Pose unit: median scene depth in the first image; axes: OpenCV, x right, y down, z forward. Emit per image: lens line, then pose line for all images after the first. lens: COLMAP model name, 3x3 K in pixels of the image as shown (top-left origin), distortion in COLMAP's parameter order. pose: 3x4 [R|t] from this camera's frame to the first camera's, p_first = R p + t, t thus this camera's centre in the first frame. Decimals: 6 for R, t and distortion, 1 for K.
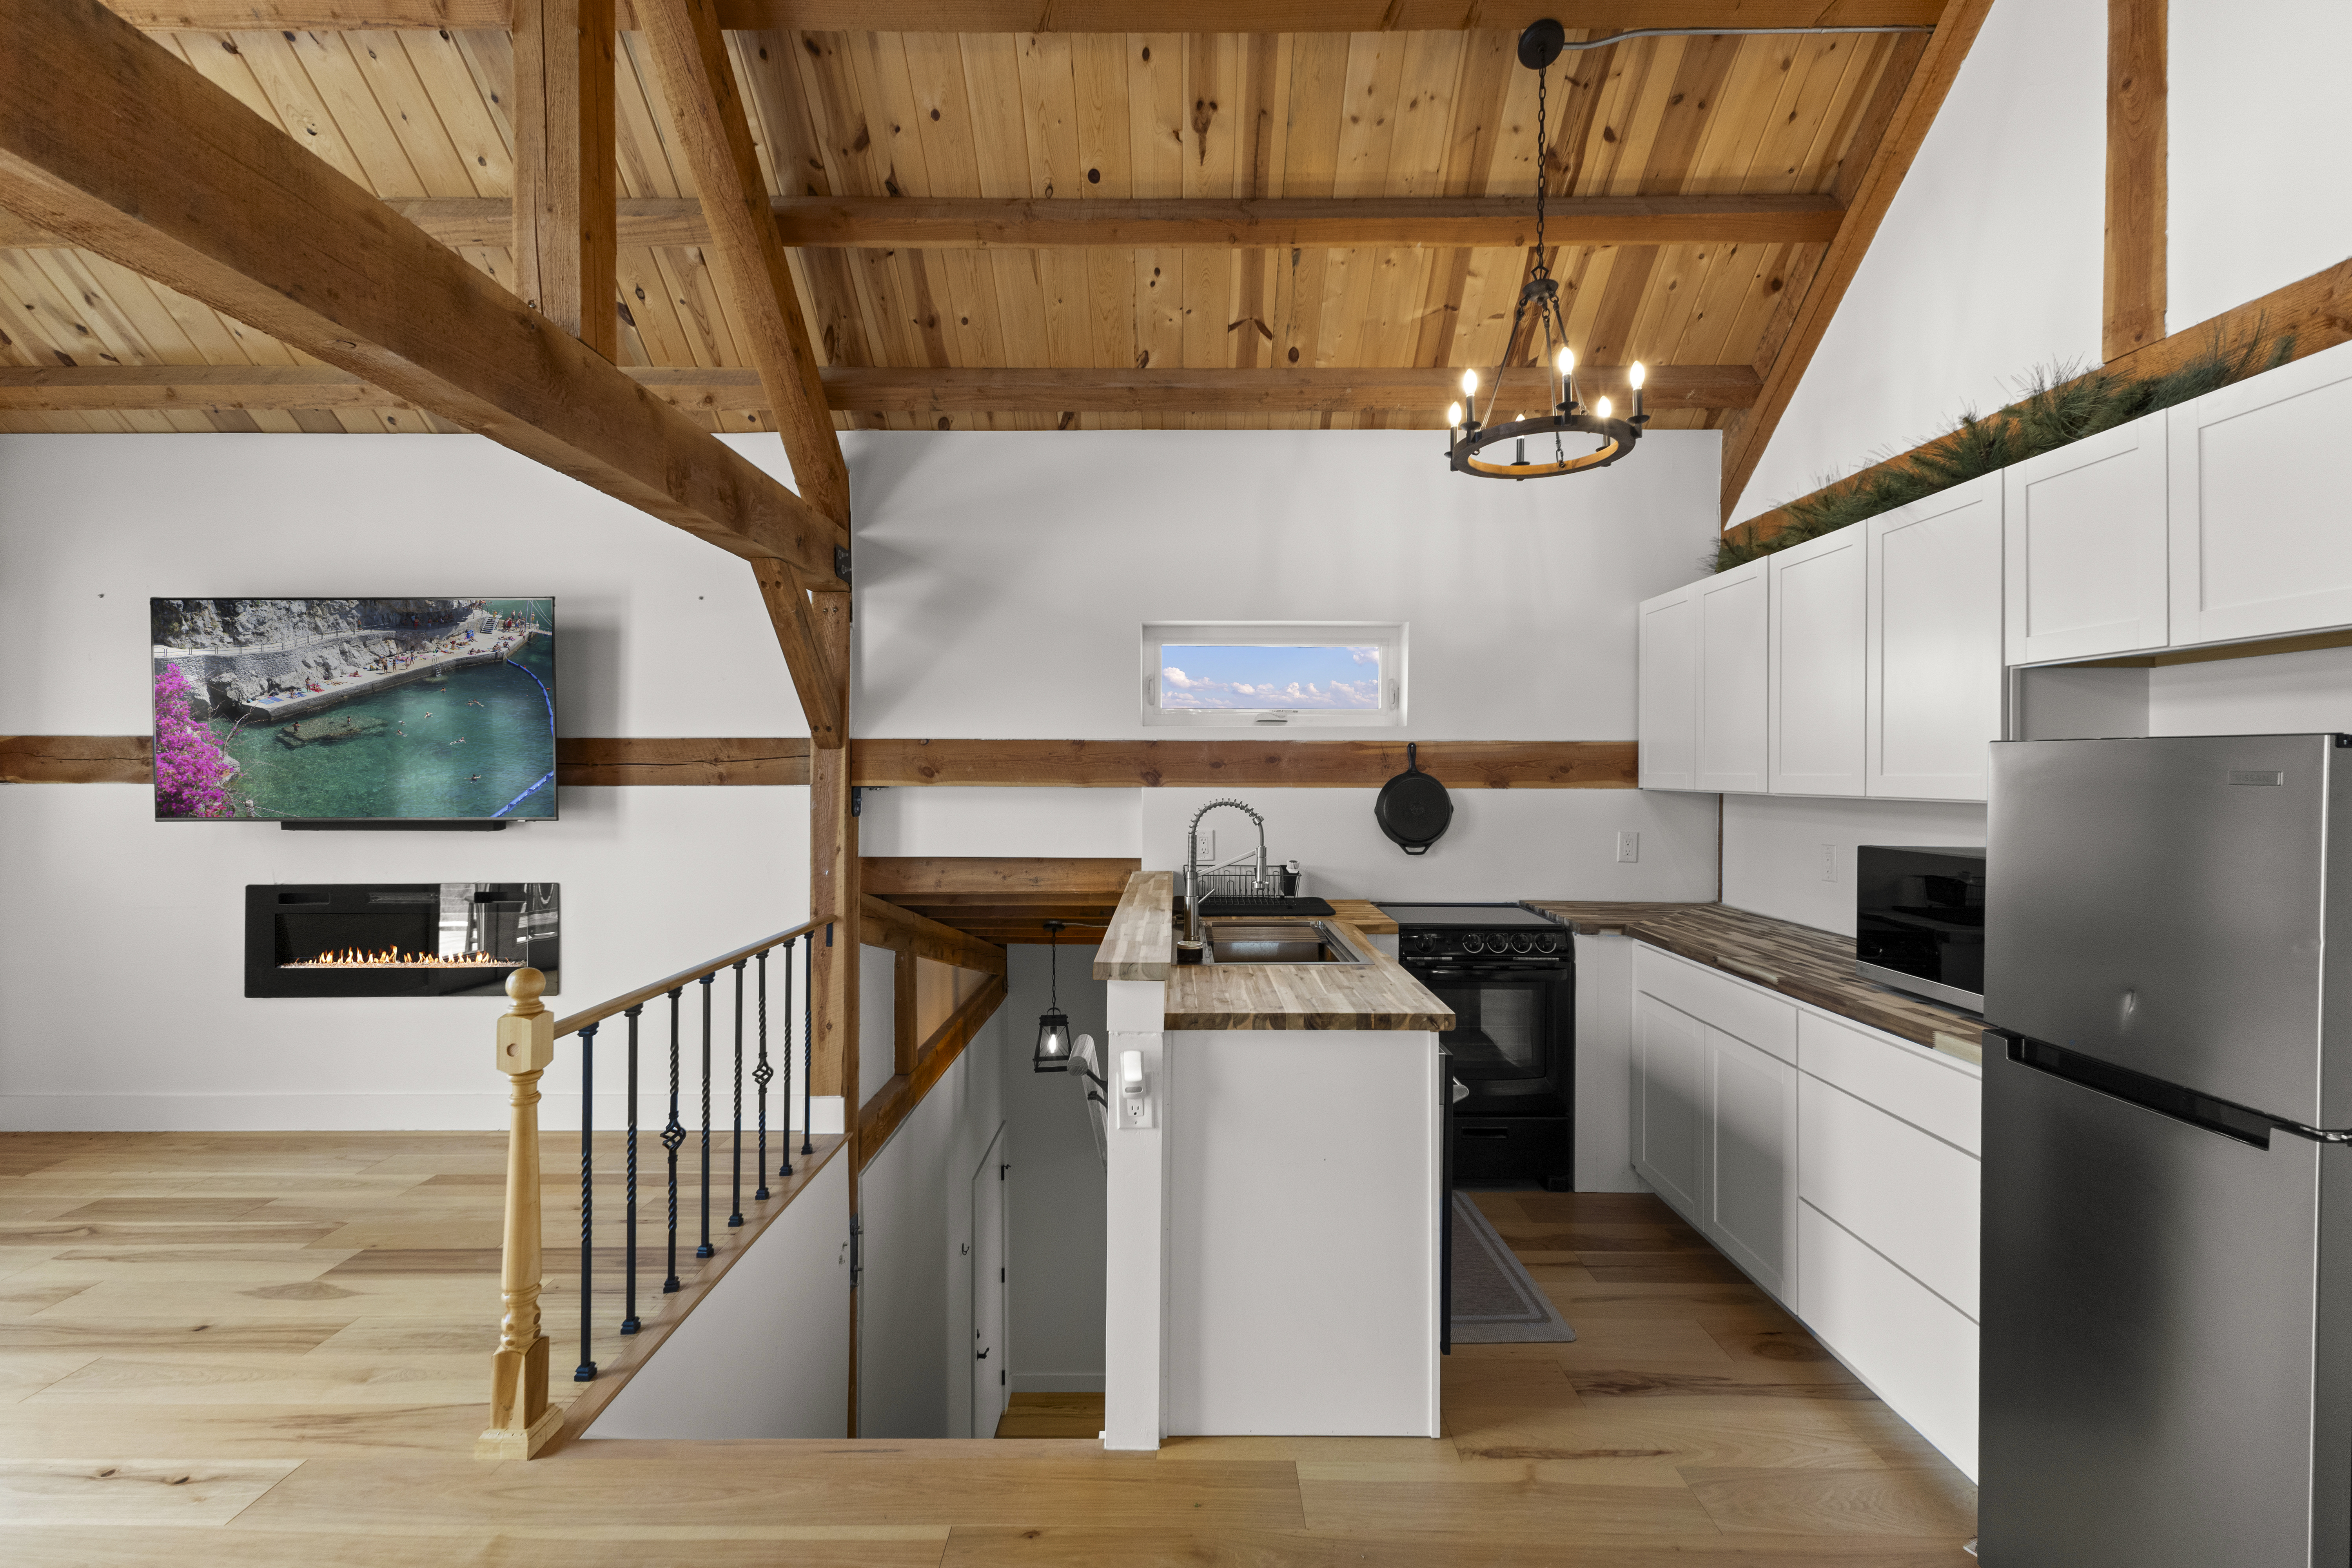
lens RADIAL K [[1017.7, 0, 1175.7], [0, 1017.7, 771.2], [0, 0, 1]] dist [0.011225, -0.001930]
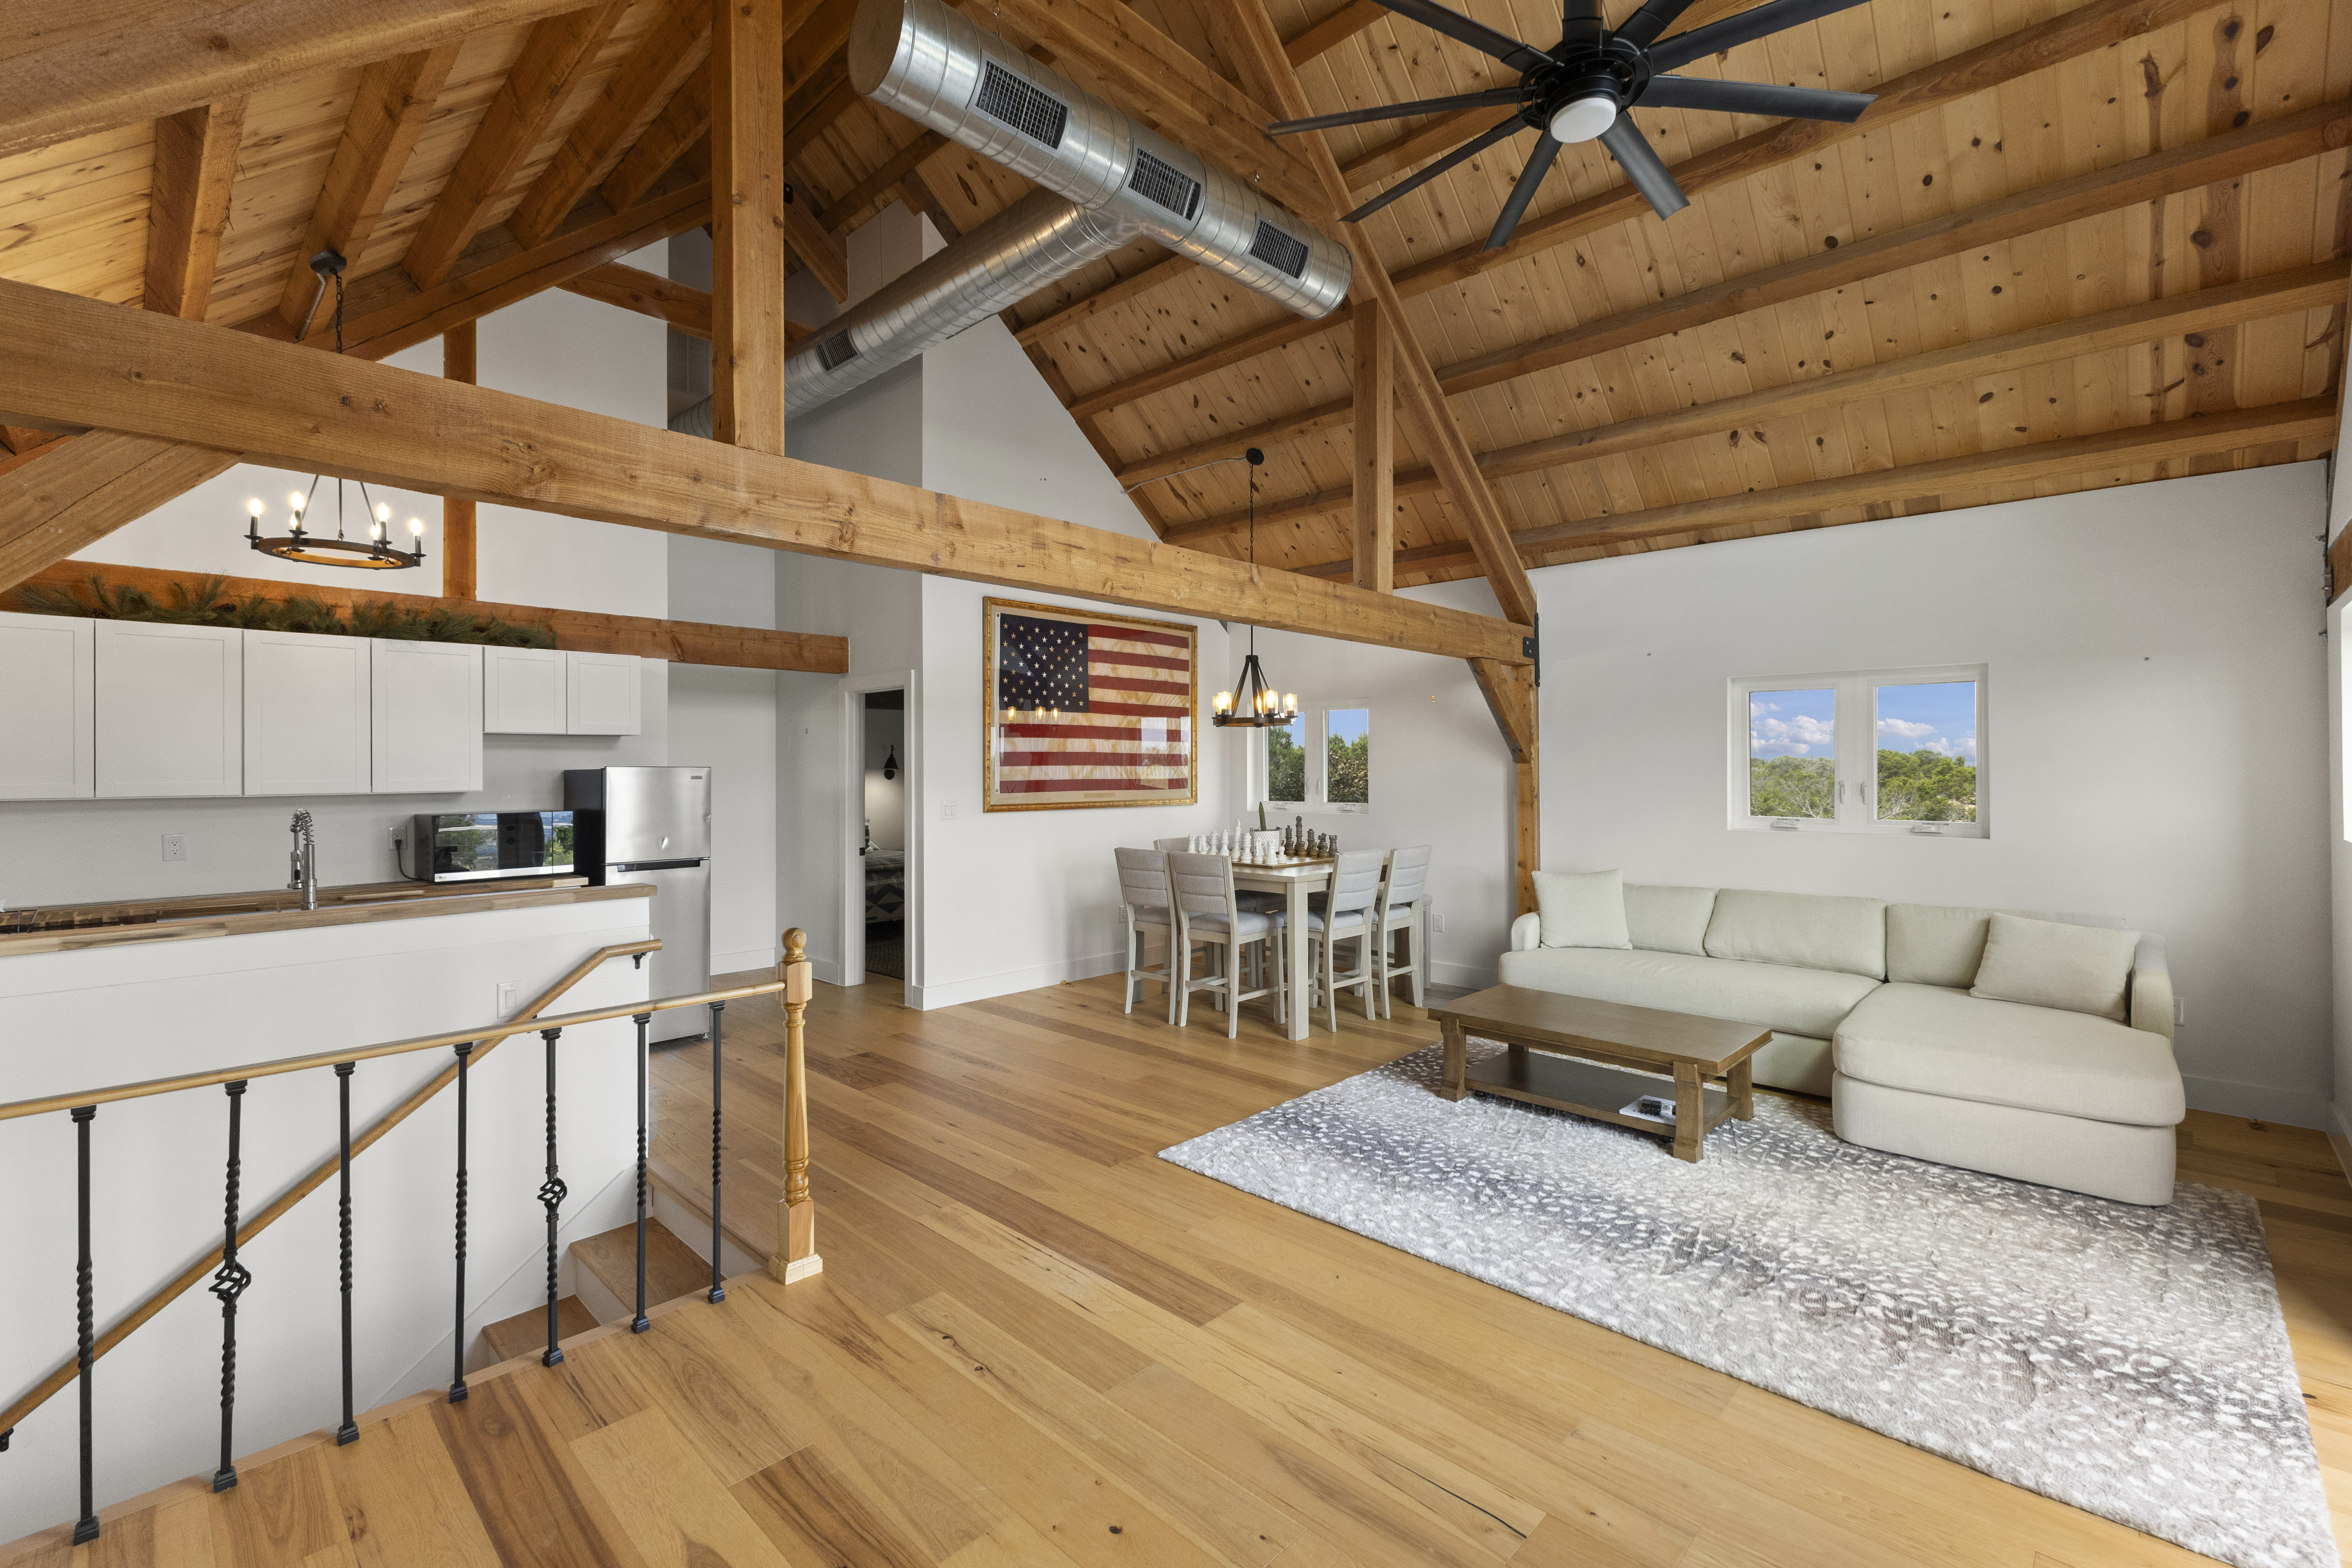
lens RADIAL K [[1017.7, 0, 1177.4], [0, 1017.7, 760.6], [0, 0, 1]] dist [0.011225, -0.001930]
pose [[-0.727521, 0.000724, 0.686085, -1.099784], [-0.000681, 0.999998, -0.001777, -0.020276], [-0.686085, -0.001760, -0.727519, 0.926004]]
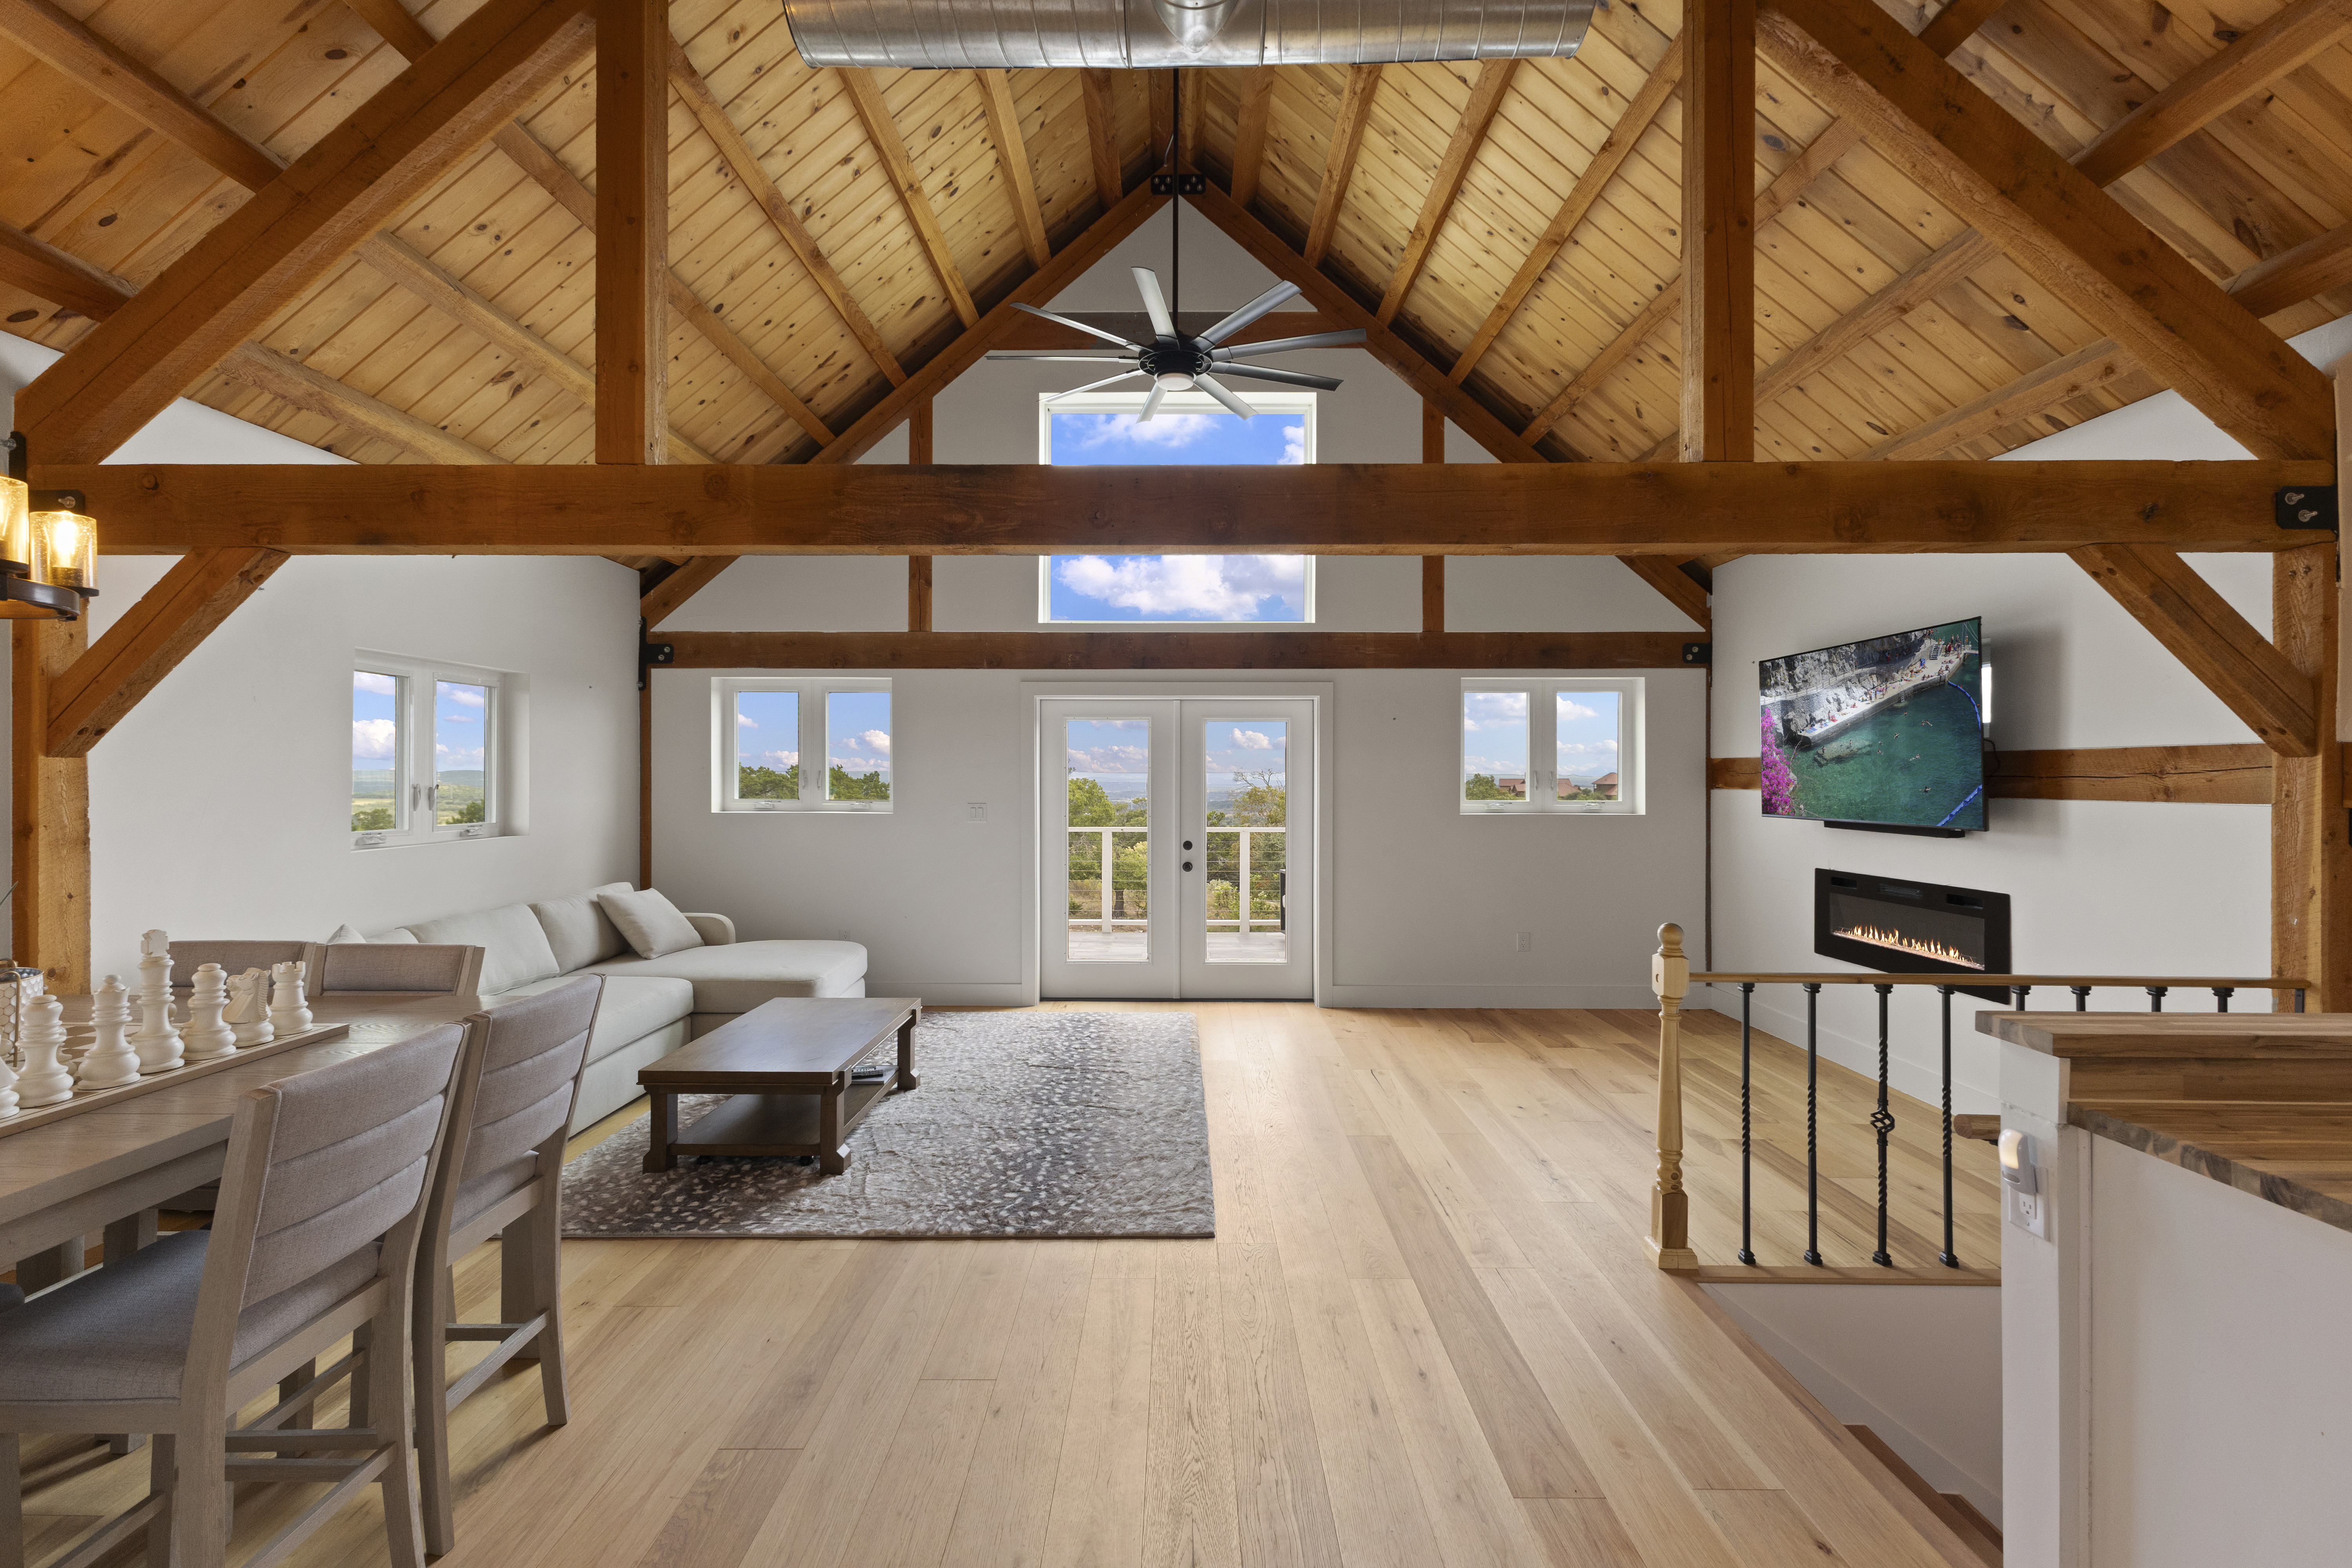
lens RADIAL K [[1017.7, 0, 1168.4], [0, 1017.7, 767.8], [0, 0, 1]] dist [0.011225, -0.001930]
pose [[-0.004895, -0.010481, -0.999933, 0.437118], [-0.002002, 0.999943, -0.010471, -0.004442], [0.999986, 0.001951, -0.004916, 0.177143]]
